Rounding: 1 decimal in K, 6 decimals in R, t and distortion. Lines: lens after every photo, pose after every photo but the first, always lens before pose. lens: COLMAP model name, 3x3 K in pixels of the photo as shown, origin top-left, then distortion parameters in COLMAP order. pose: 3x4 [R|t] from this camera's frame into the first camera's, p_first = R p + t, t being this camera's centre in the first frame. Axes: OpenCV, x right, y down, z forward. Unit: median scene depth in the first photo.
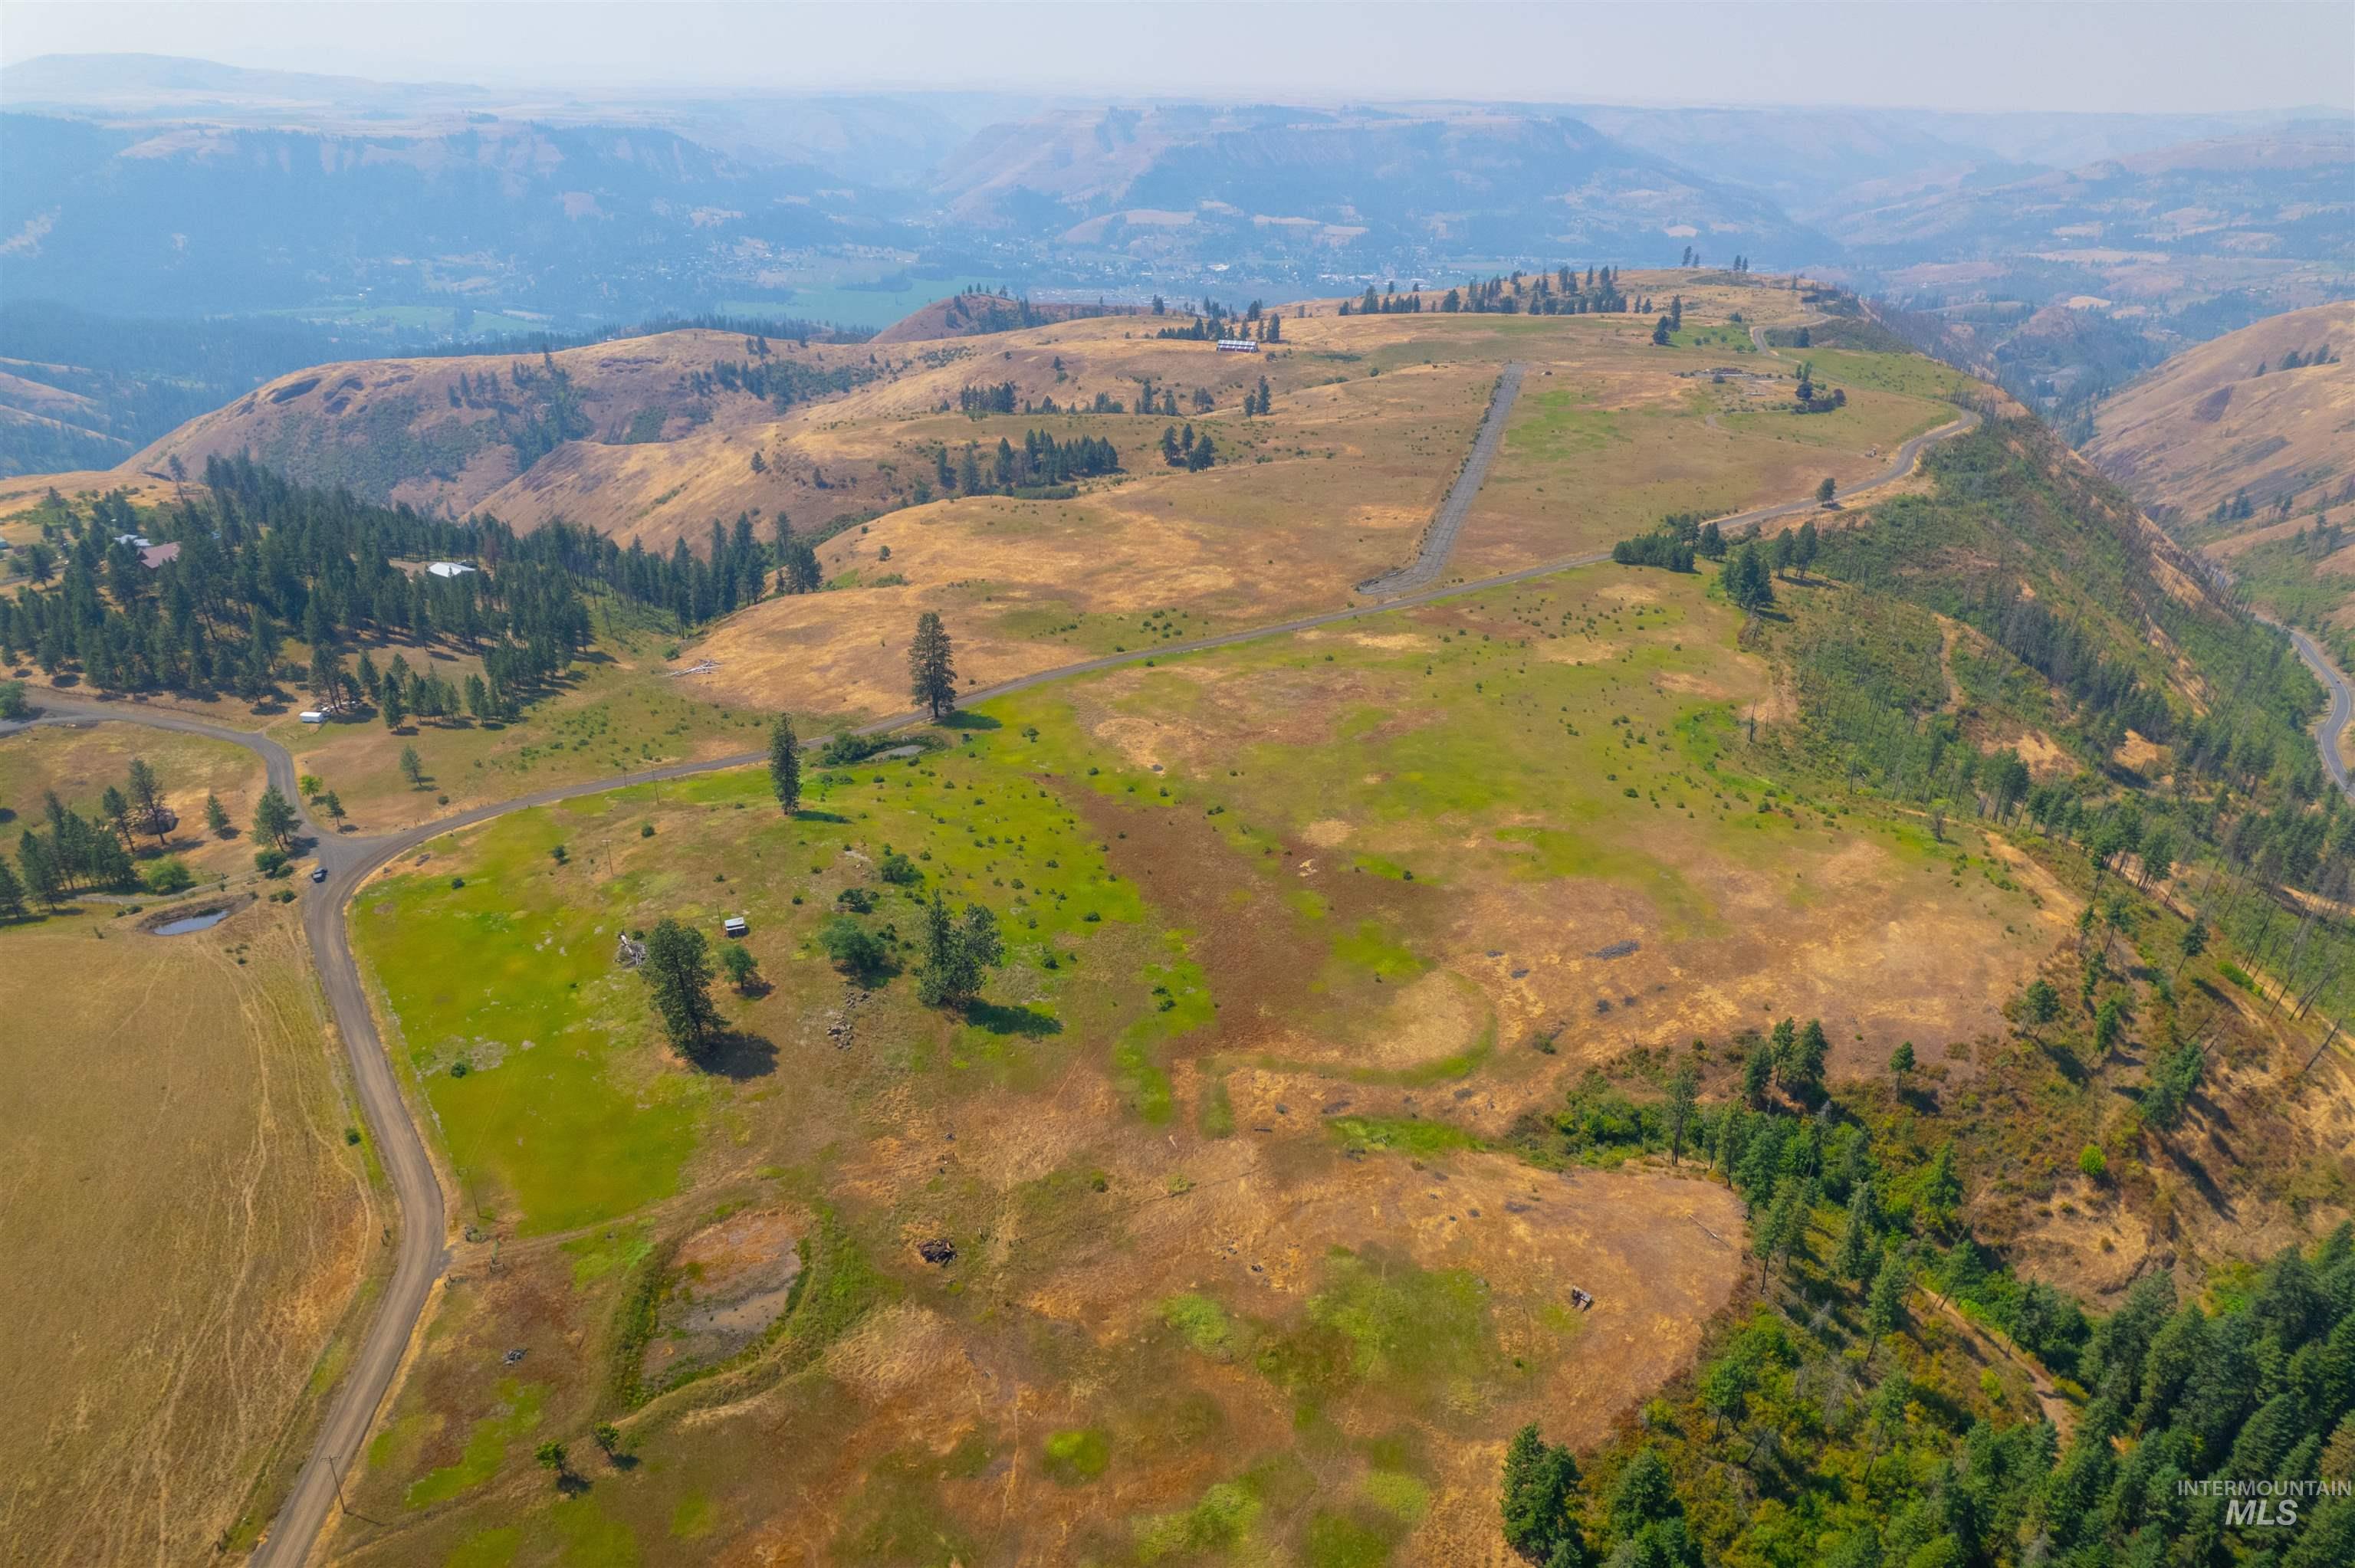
lens RADIAL K [[1509.7, 0, 1183.7], [0, 1509.7, 791.9], [0, 0, 1]] dist [-0.076380, 0.064453]
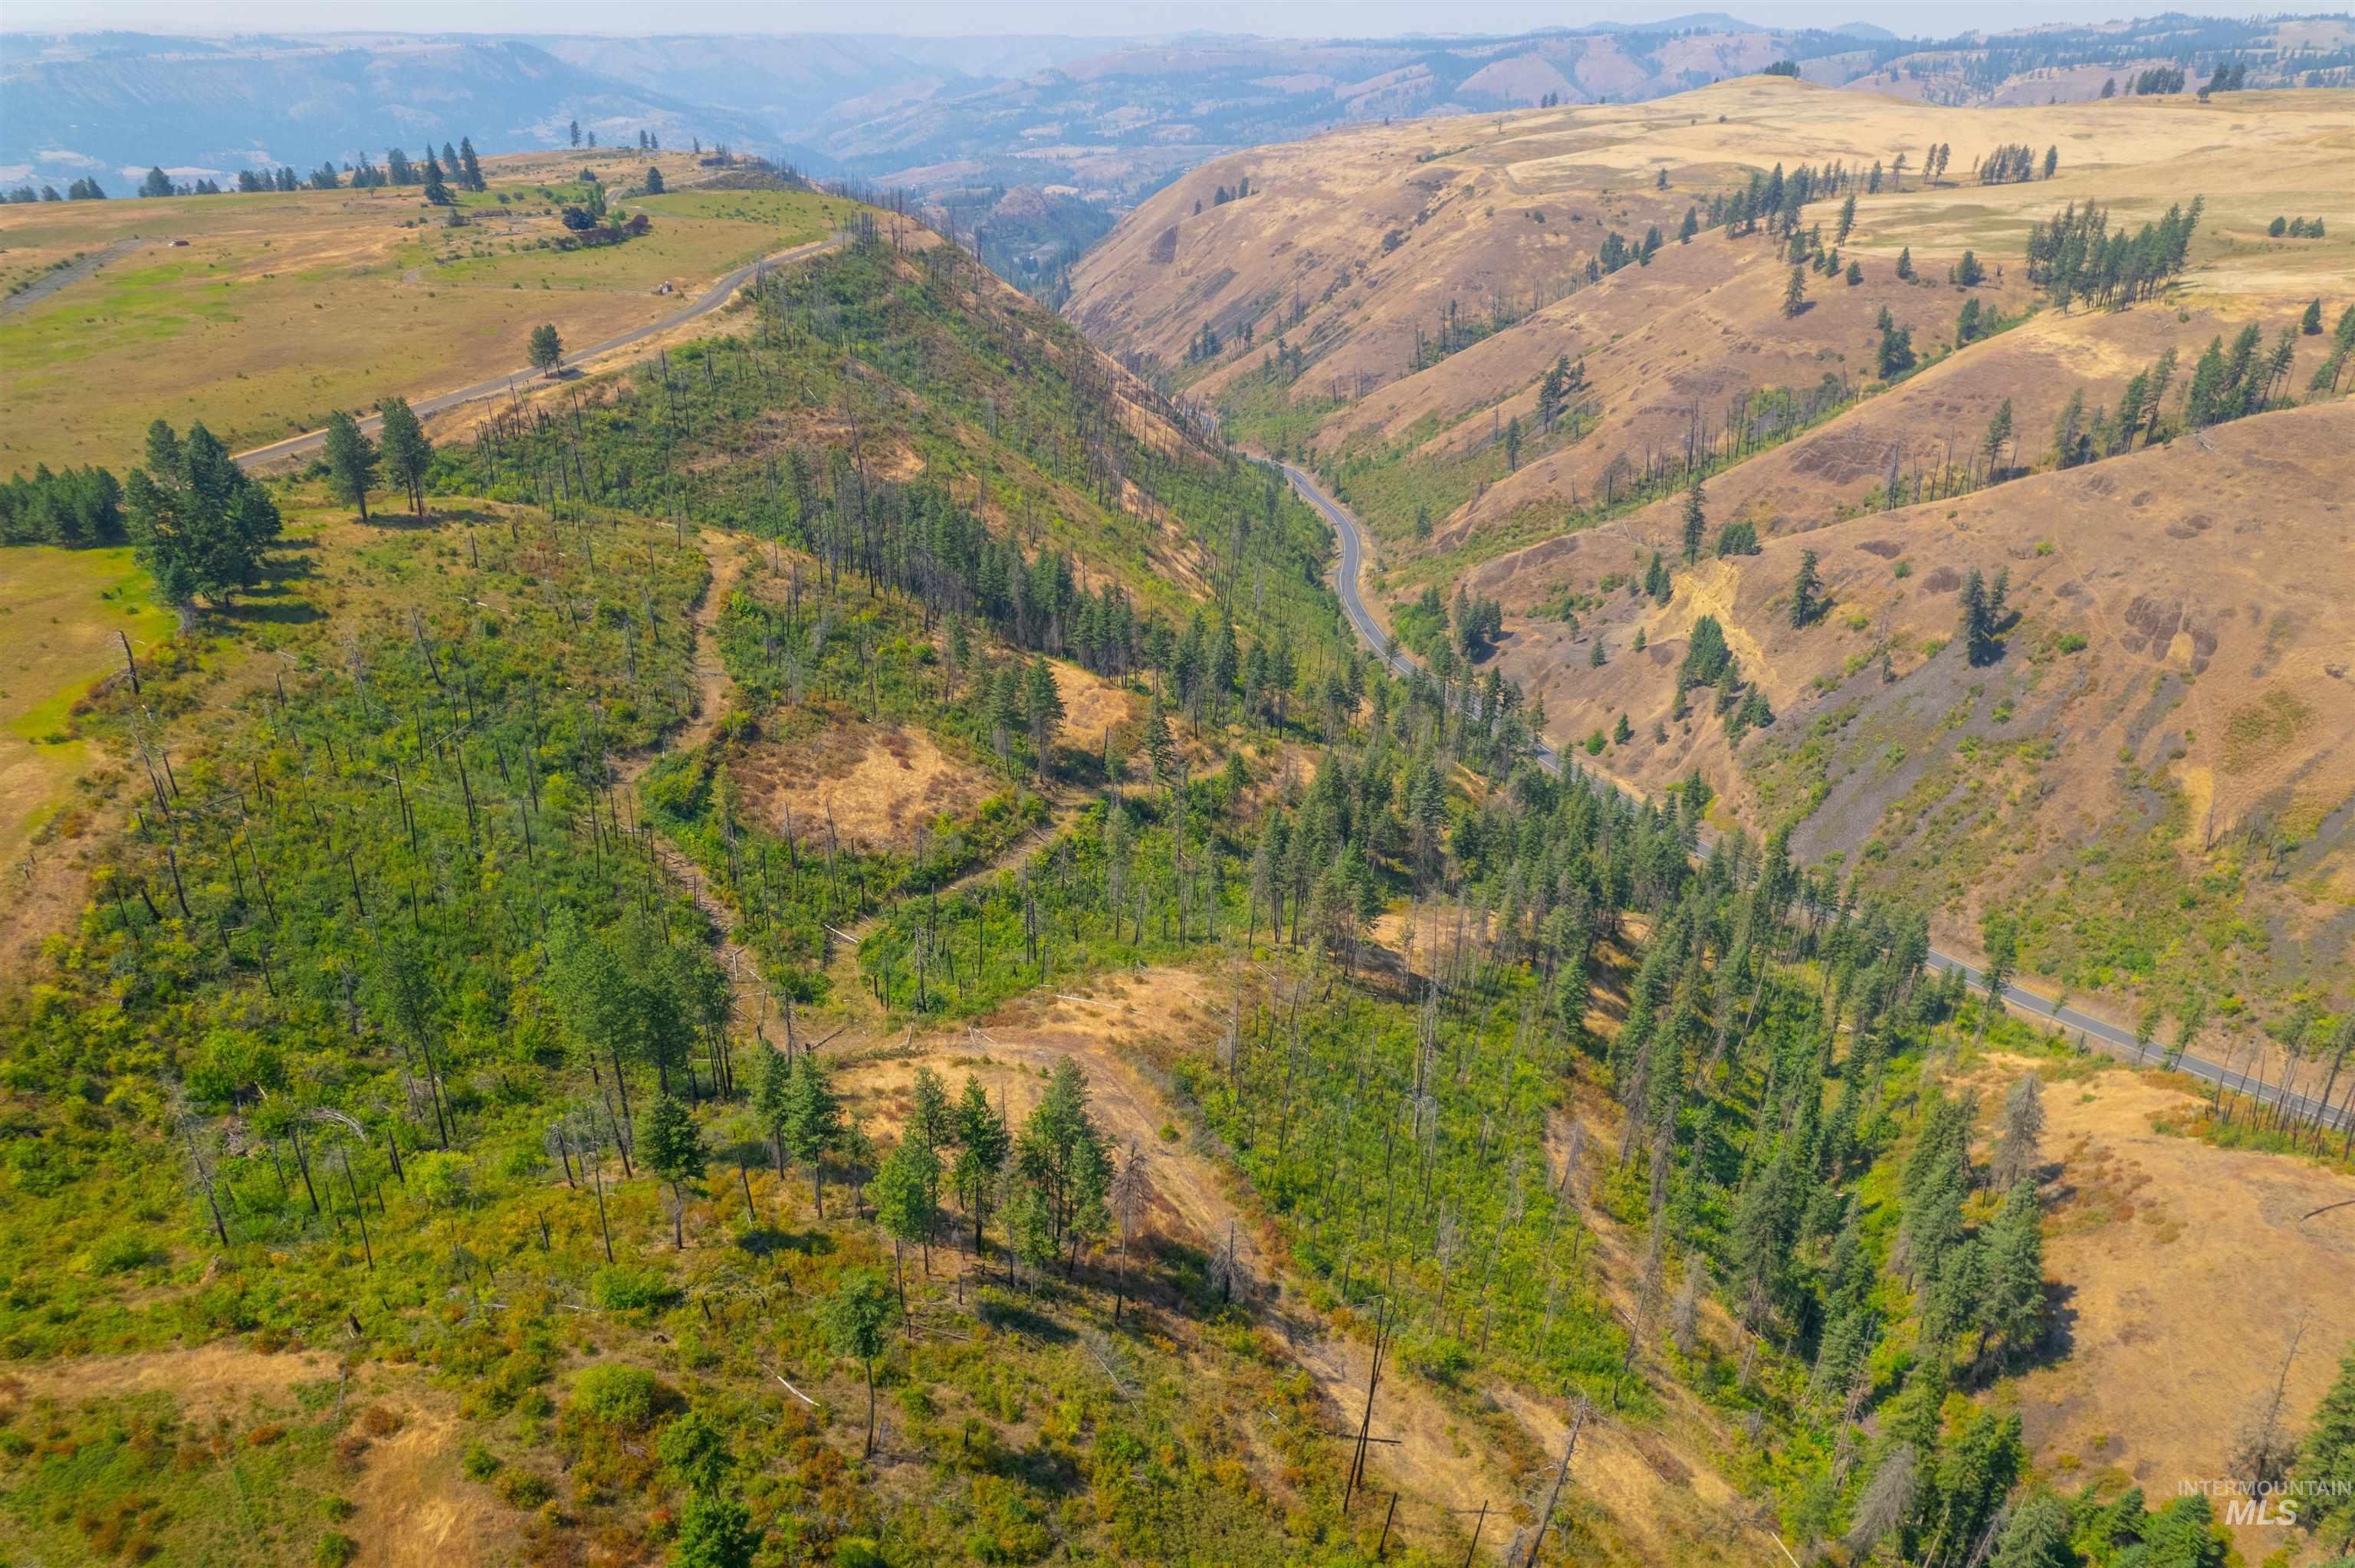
lens RADIAL K [[1509.7, 0, 1186.5], [0, 1509.7, 794.9], [0, 0, 1]] dist [-0.076380, 0.064453]
pose [[0.826546, -0.260537, 0.498941, 0.318119], [0.243085, 0.964726, 0.101065, -0.038248], [-0.507672, 0.037750, 0.860723, 0.412806]]
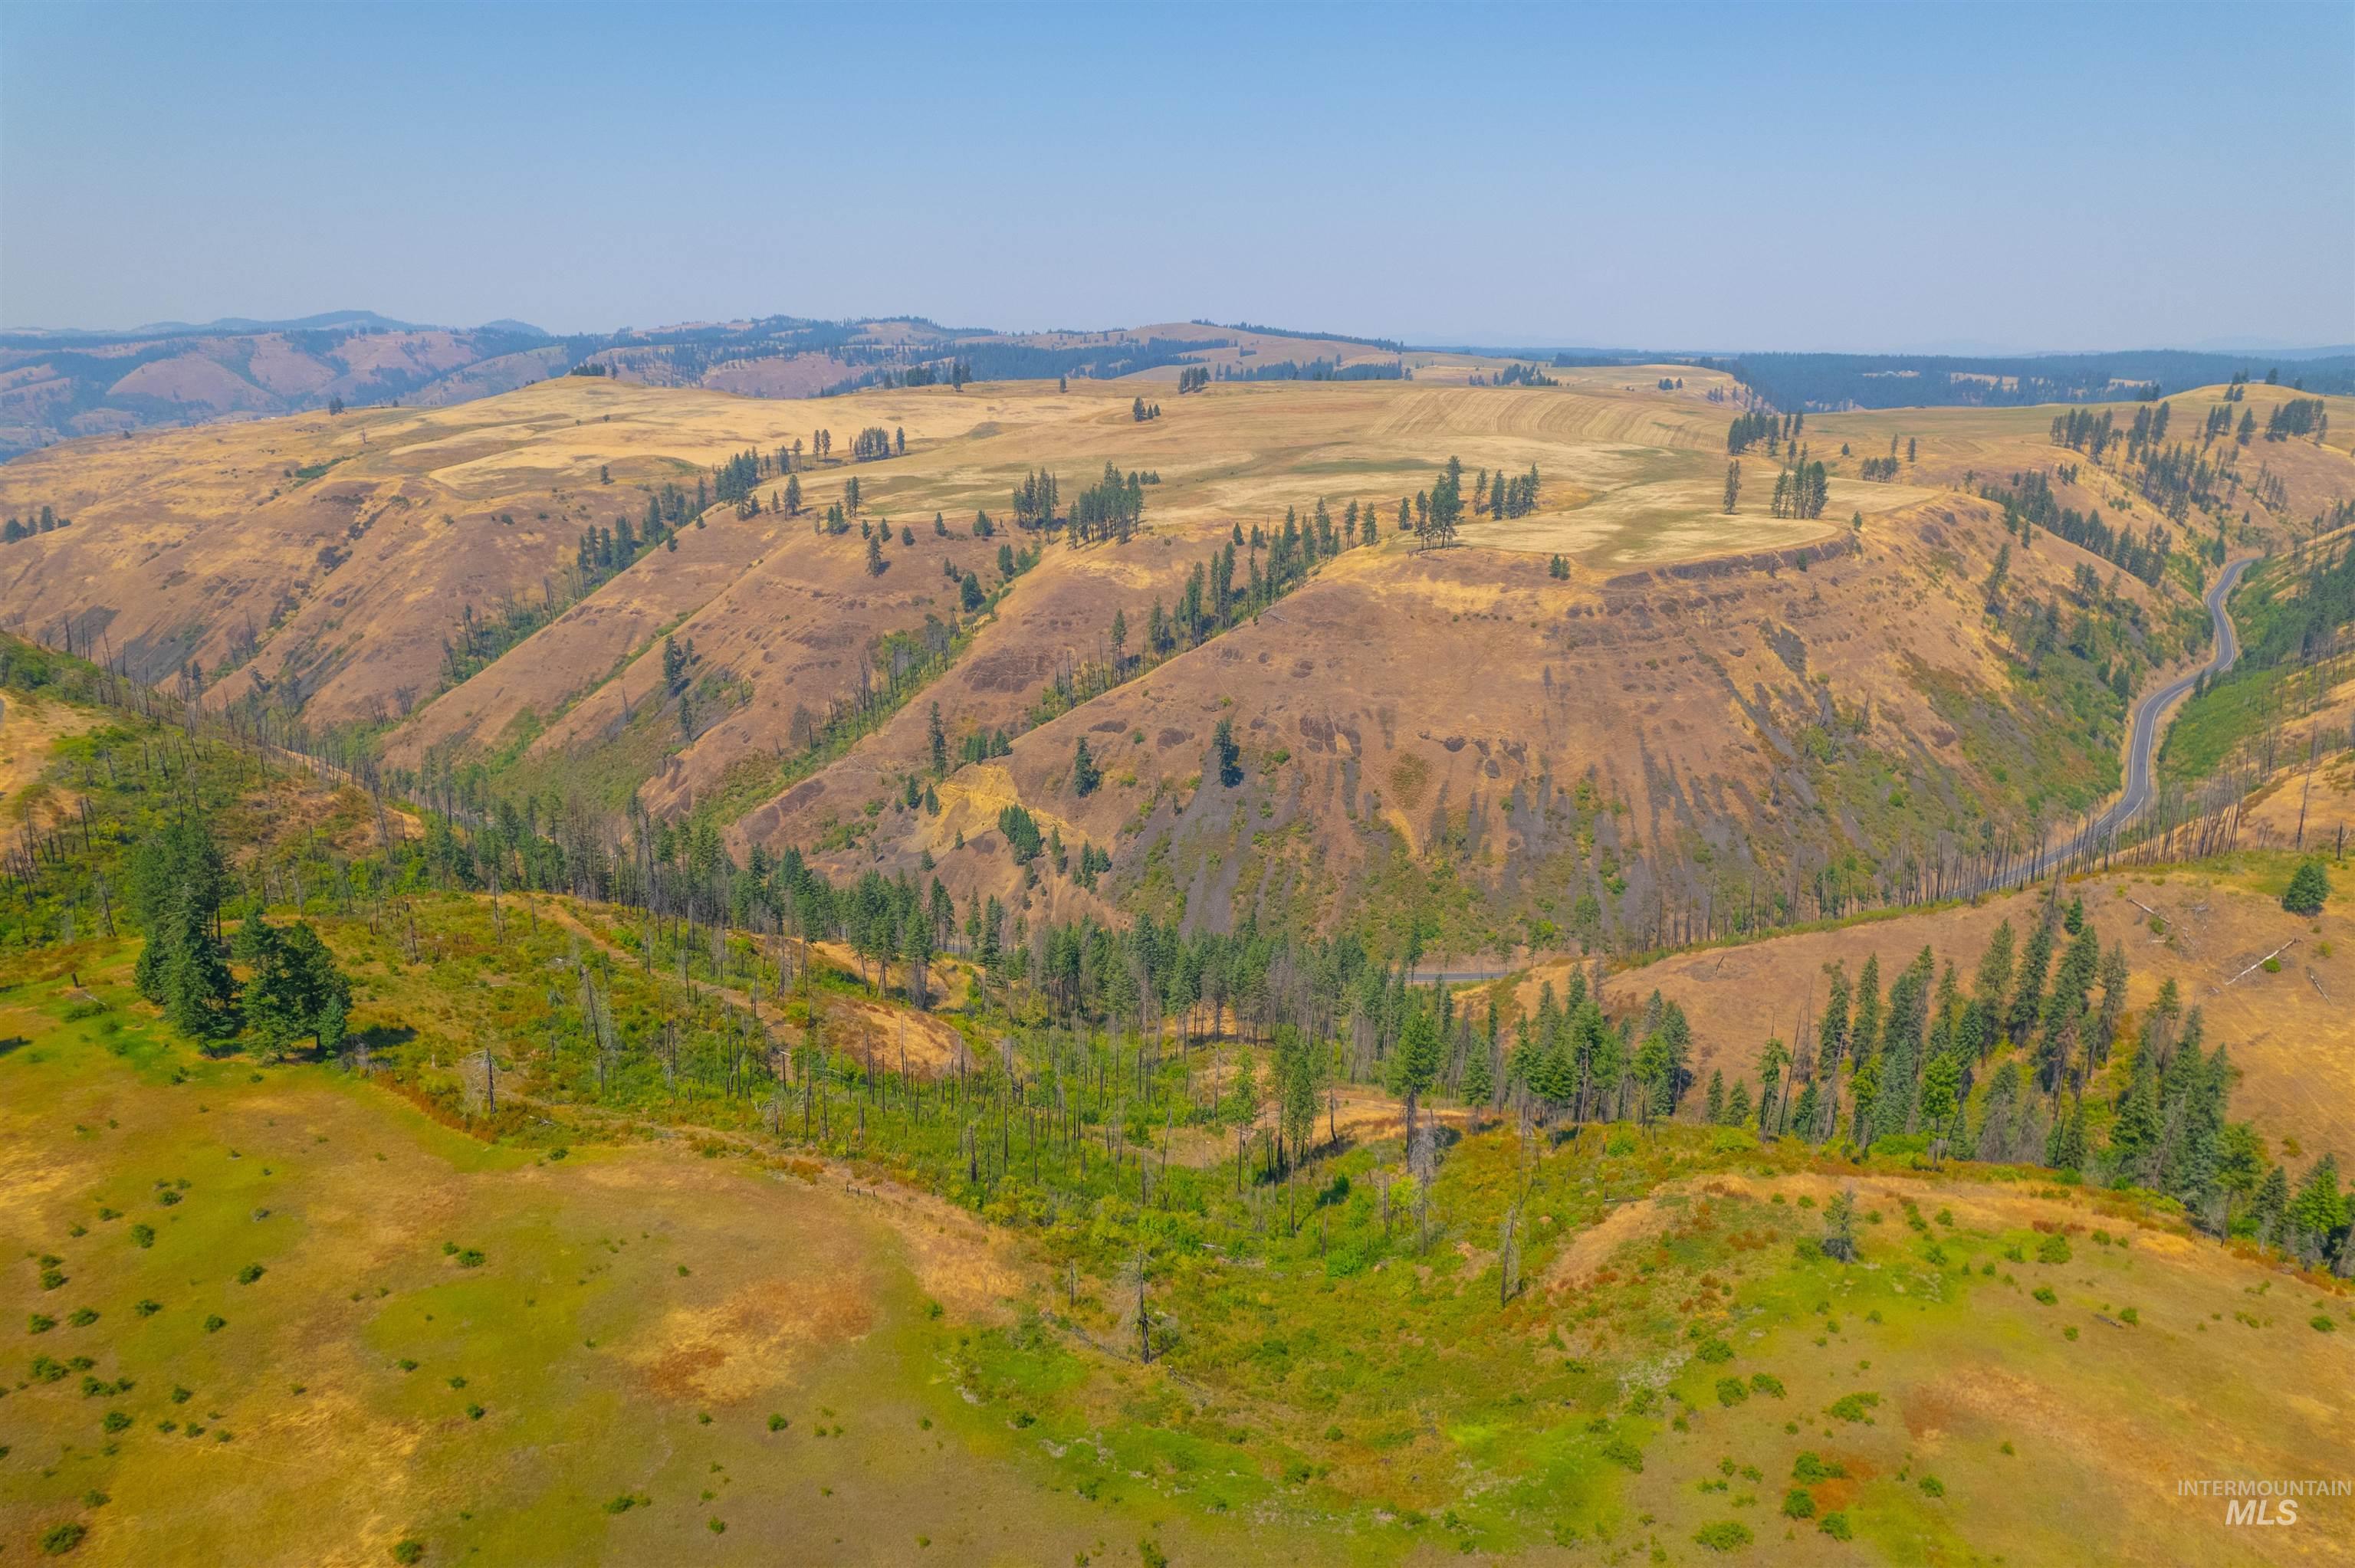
lens RADIAL K [[1509.7, 0, 1187.4], [0, 1509.7, 793.8], [0, 0, 1]] dist [-0.076380, 0.064453]
pose [[0.160745, -0.293597, 0.942317, 0.069759], [0.413683, 0.886867, 0.205752, -0.137165], [-0.896118, 0.356747, 0.264016, 0.564921]]
